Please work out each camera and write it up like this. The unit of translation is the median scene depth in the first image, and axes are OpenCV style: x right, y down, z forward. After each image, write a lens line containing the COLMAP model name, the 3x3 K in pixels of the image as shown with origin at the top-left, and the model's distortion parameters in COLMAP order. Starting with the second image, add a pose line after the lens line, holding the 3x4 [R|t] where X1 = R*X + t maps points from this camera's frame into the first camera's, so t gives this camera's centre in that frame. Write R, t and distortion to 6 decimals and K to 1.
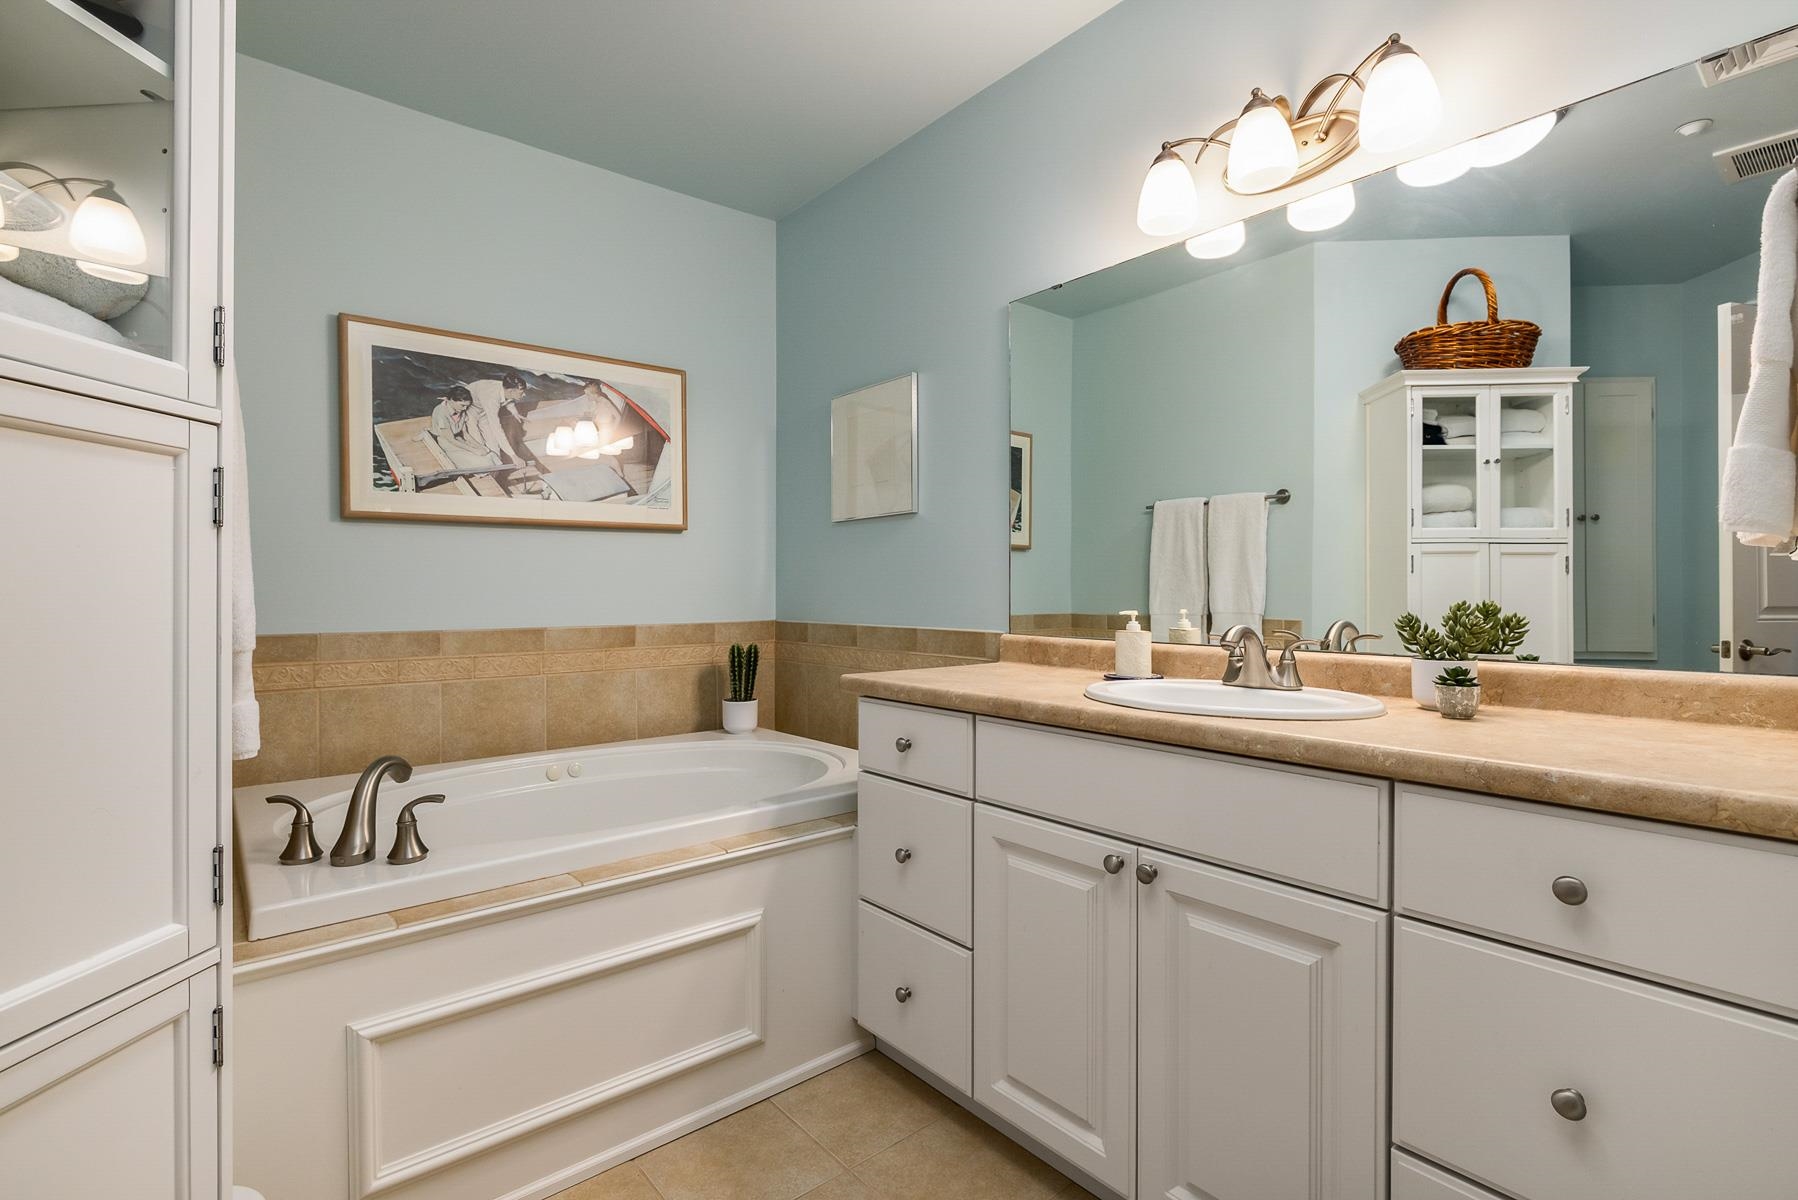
lens RADIAL K [[839.9, 0, 901.5], [0, 839.9, 596.1], [0, 0, 1]] dist [-0.010270, 0.001779]
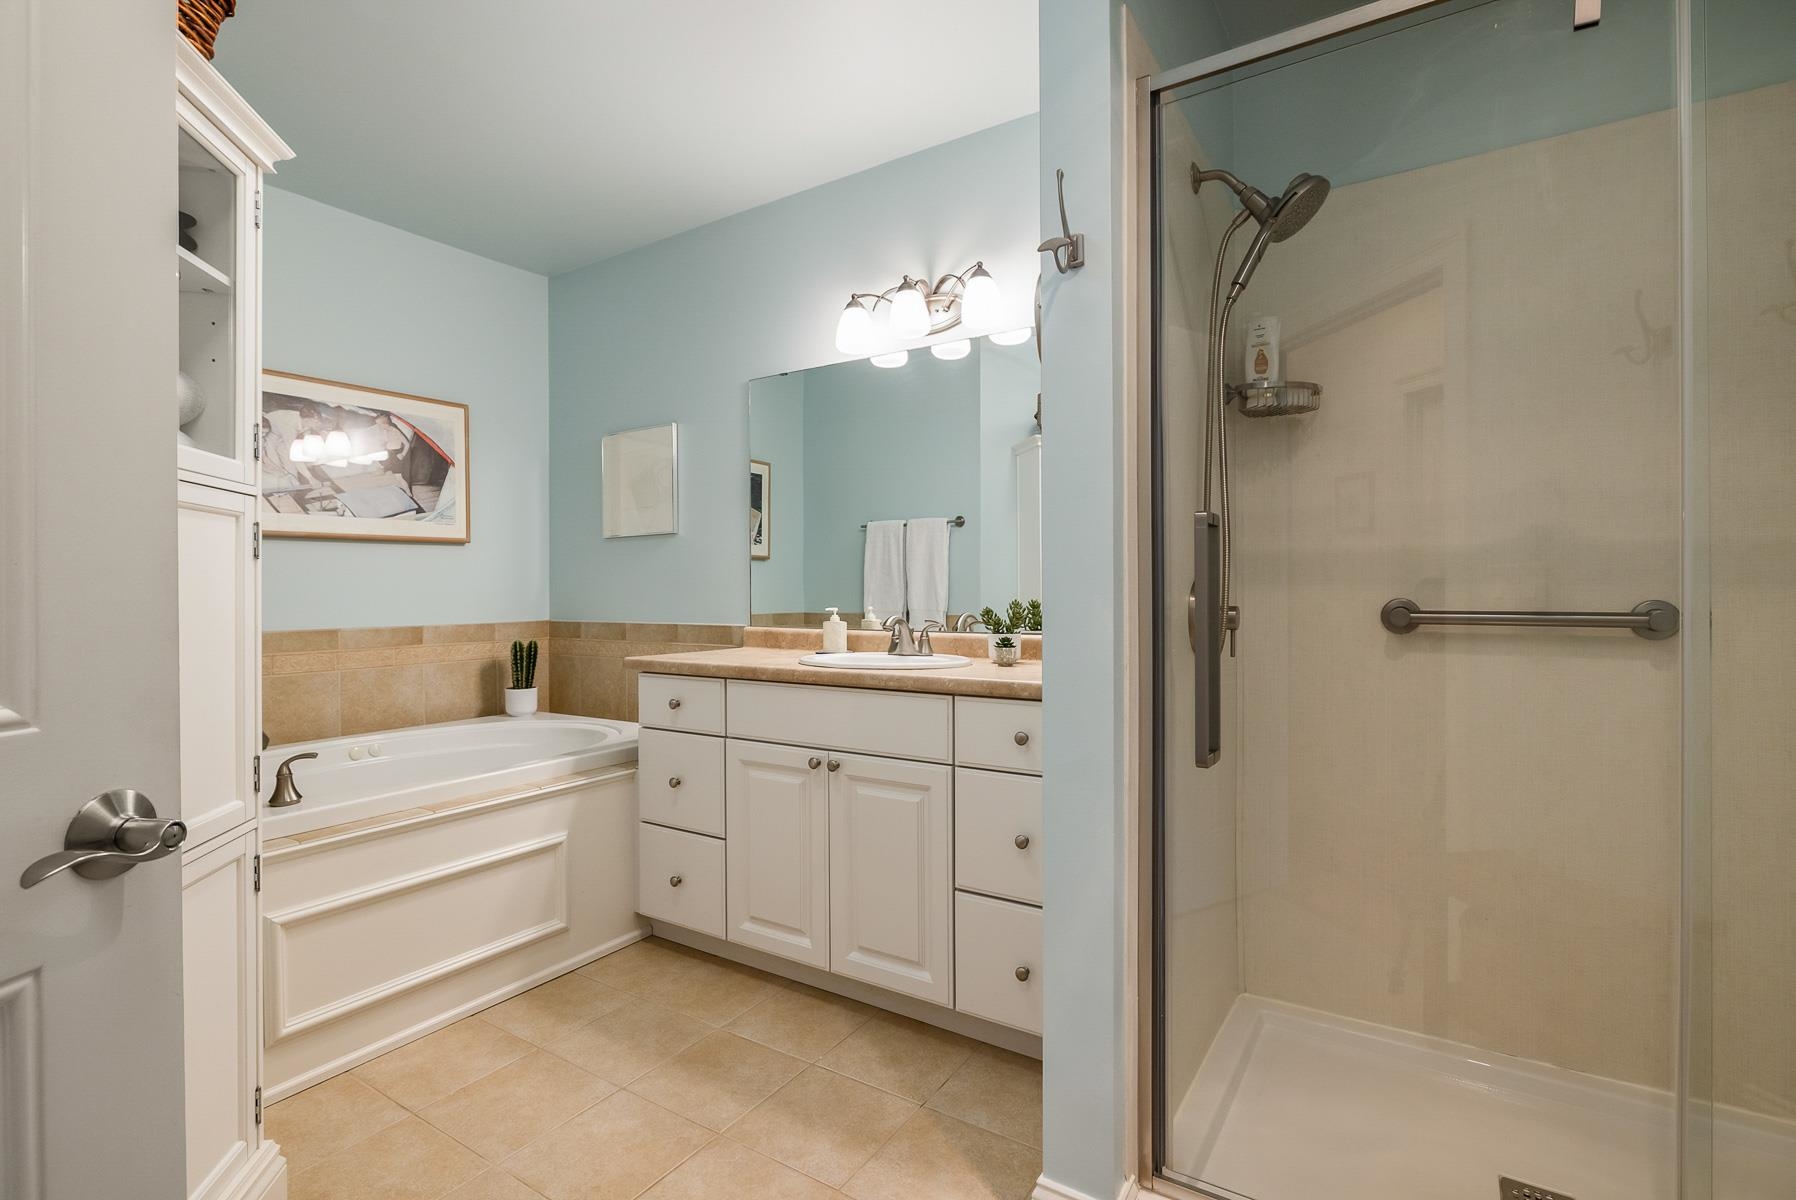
lens RADIAL K [[839.0, 0, 903.3], [0, 839.0, 594.6], [0, 0, 1]] dist [-0.010270, 0.001779]
pose [[0.954133, -0.004868, 0.299342, -0.049656], [0.006102, 0.999976, -0.003188, -0.000434], [-0.299320, 0.004868, 0.954140, -0.443497]]
